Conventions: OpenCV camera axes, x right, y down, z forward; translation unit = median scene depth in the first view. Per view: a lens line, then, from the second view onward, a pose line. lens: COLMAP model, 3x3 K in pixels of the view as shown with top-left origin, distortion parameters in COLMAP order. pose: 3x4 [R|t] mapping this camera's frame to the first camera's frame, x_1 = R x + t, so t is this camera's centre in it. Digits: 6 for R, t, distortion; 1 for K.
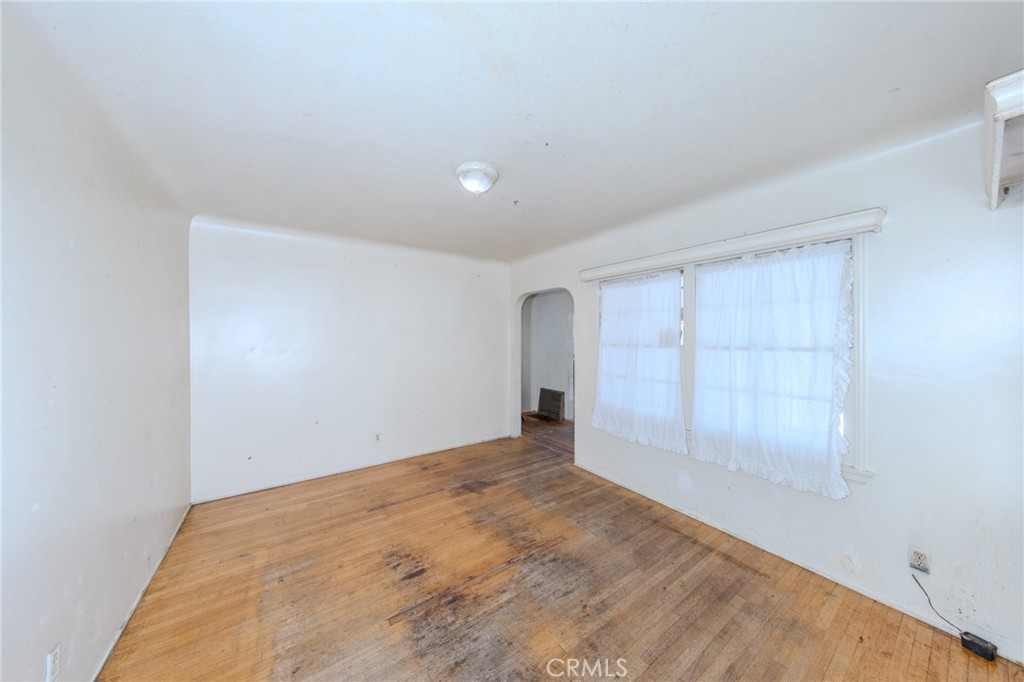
lens RADIAL K [[328.4, 0, 512.6], [0, 328.4, 345.7], [0, 0, 1]] dist [0.001429, 0.000071]
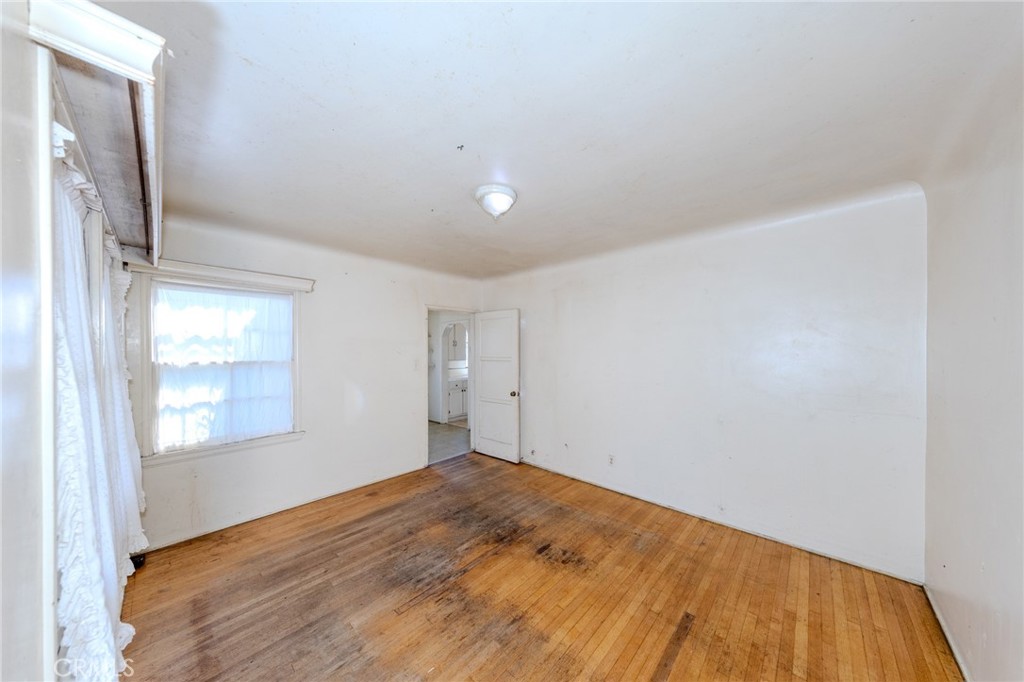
lens RADIAL K [[328.4, 0, 512.6], [0, 328.4, 345.7], [0, 0, 1]] dist [0.001429, 0.000071]
pose [[-0.978105, -0.002979, -0.208093, 0.059581], [-0.004642, 0.999961, 0.007502, -0.051810], [0.208062, 0.008304, -0.978080, 2.017605]]
